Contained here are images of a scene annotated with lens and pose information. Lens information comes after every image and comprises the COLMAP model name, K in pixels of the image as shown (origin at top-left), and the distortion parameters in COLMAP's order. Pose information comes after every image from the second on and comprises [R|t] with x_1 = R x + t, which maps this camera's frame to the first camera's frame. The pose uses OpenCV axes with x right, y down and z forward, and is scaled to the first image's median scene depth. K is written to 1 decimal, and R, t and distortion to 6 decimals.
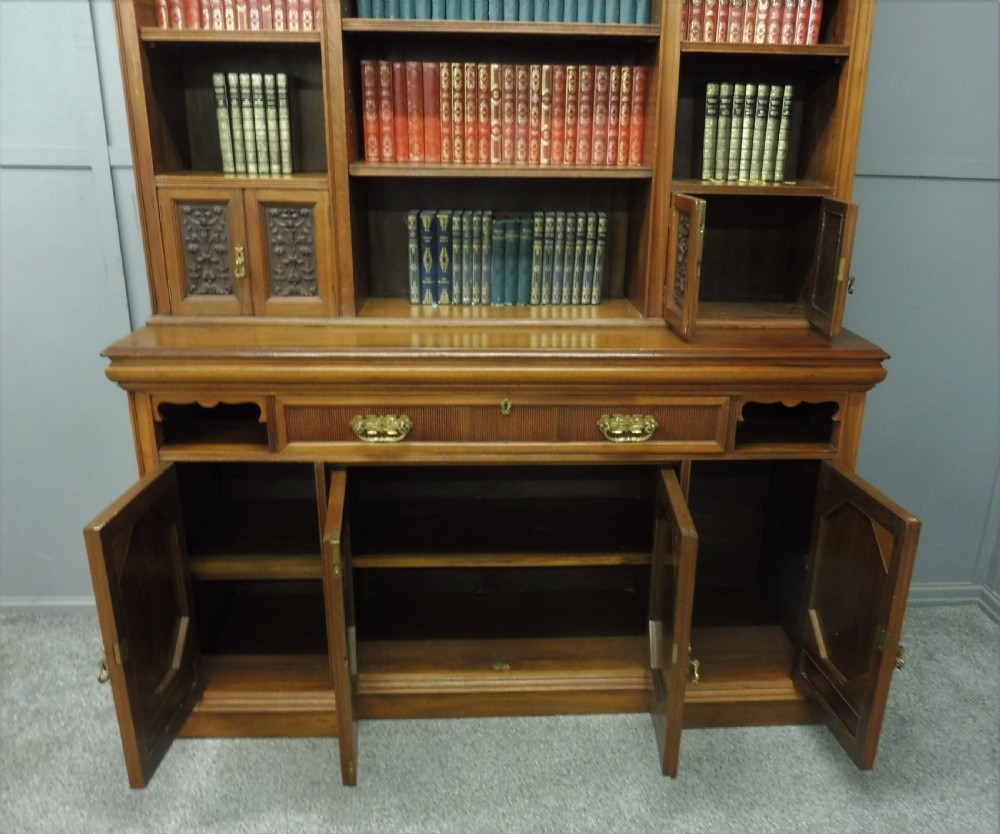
lens RADIAL K [[816.5, 0, 531.8], [0, 816.5, 414.3], [0, 0, 1]] dist [-0.023514, -0.021499]
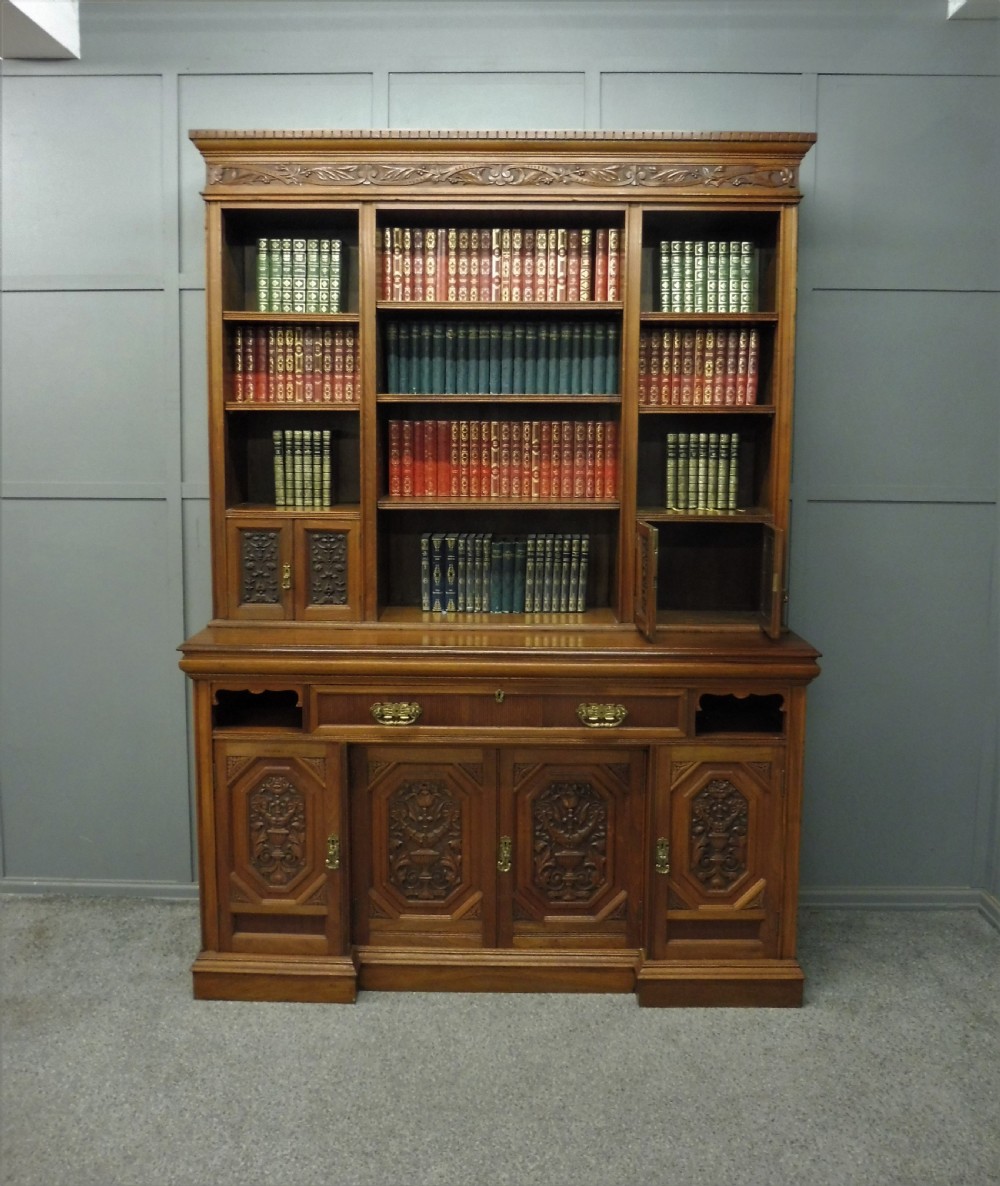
lens RADIAL K [[959.2, 0, 501.0], [0, 959.2, 517.3], [0, 0, 1]] dist [-0.031853, -0.028859]
pose [[0.997900, -0.004719, -0.064594, 0.058230], [-0.010558, 0.972147, -0.234132, 0.059615], [0.063899, 0.234323, 0.970057, -0.395599]]
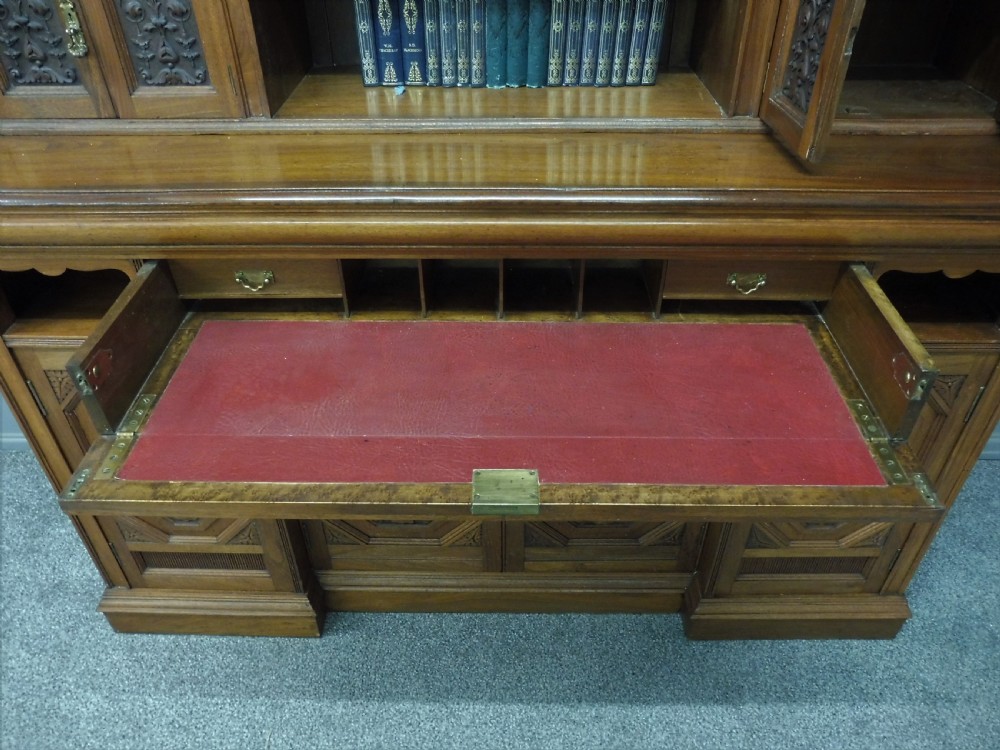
lens RADIAL K [[721.7, 0, 502.2], [0, 721.7, 378.5], [0, 0, 1]] dist [-0.042688, 0.007401]
pose [[0.997471, 0.024574, -0.066689, 0.007254], [-0.001383, 0.944854, 0.327490, -0.108377], [0.071059, -0.326569, 0.942498, 0.411472]]
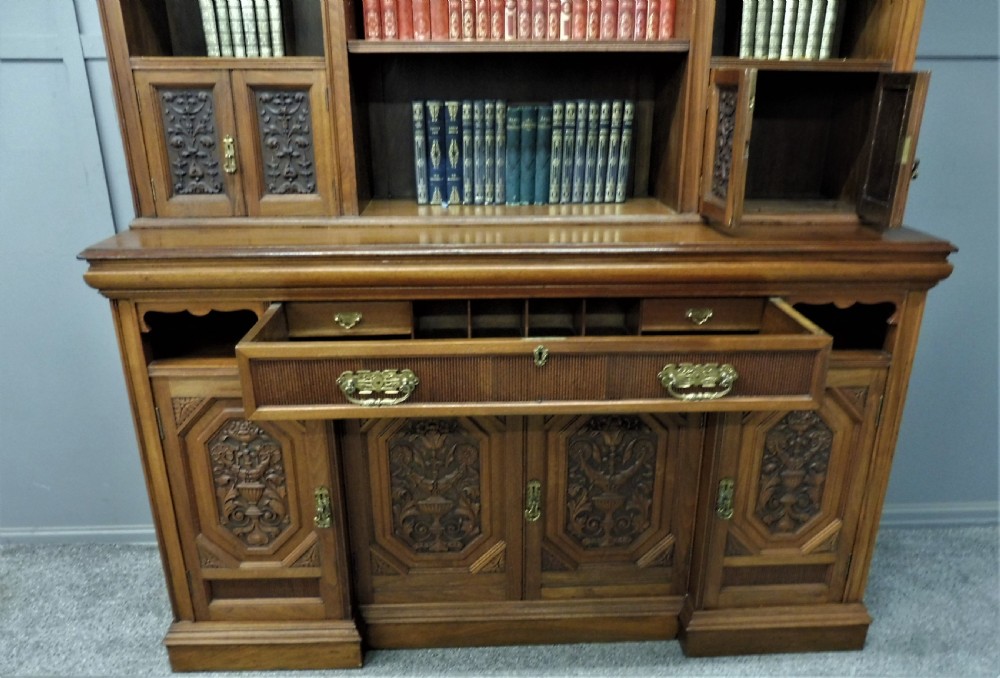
lens RADIAL K [[778.5, 0, 507.5], [0, 778.5, 409.0], [0, 0, 1]] dist [-0.037798, -0.003149]
pose [[0.999812, -0.012229, -0.015016, -0.040185], [0.013291, 0.997263, 0.072737, 0.033072], [0.014085, -0.072923, 0.997238, 0.127153]]
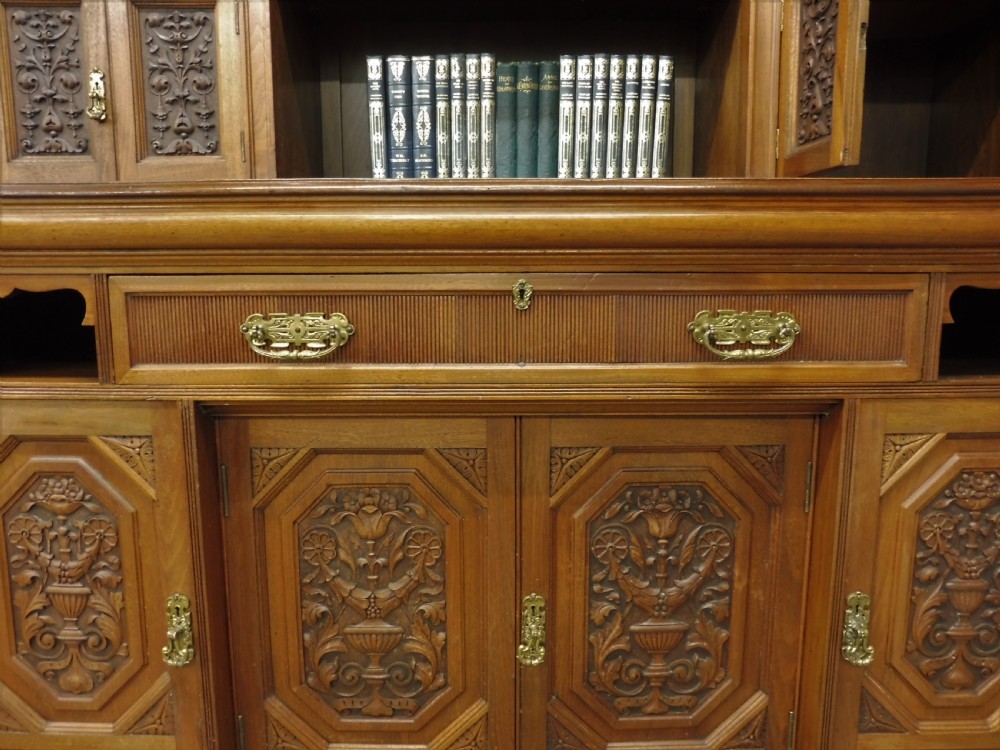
lens RADIAL K [[721.7, 0, 498.2], [0, 721.7, 387.2], [0, 0, 1]] dist [-0.042688, 0.007401]
pose [[0.998498, -0.011524, -0.053567, -0.020165], [0.001964, 0.984534, -0.175184, 0.126354], [0.054757, 0.174815, 0.983077, 0.493591]]
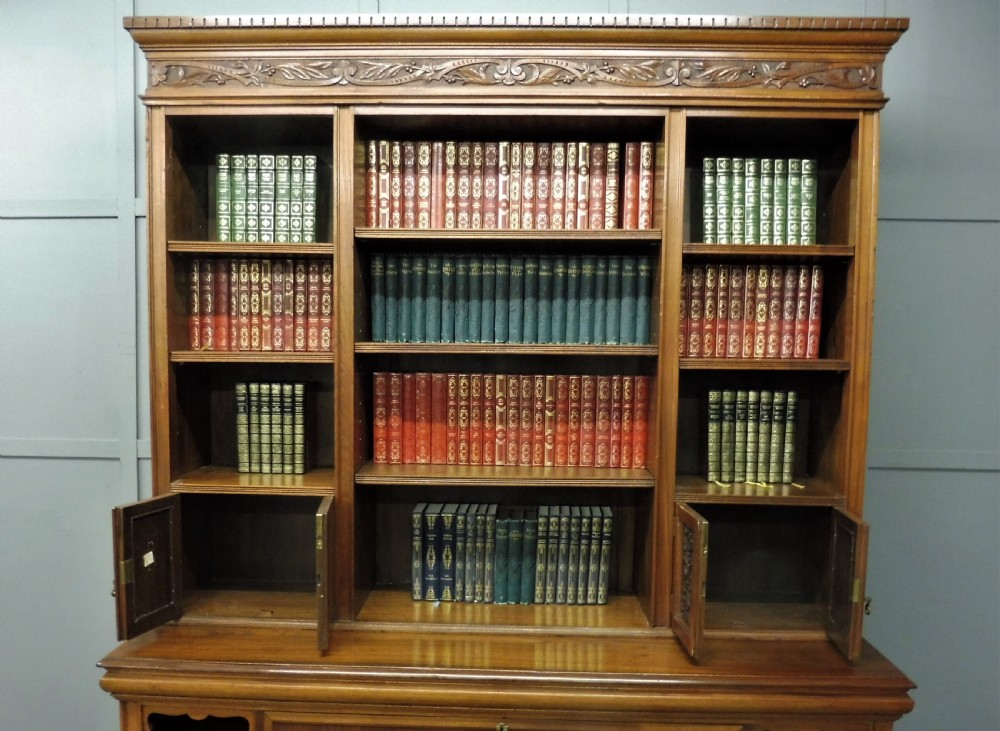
lens RADIAL K [[810.7, 0, 495.6], [0, 810.7, 411.0], [0, 0, 1]] dist [-0.033467, -0.019489]
pose [[0.996100, 0.003269, -0.088169, 0.039449], [-0.024725, 0.969615, -0.243383, -0.129867], [0.084694, 0.244613, 0.965915, 0.006572]]
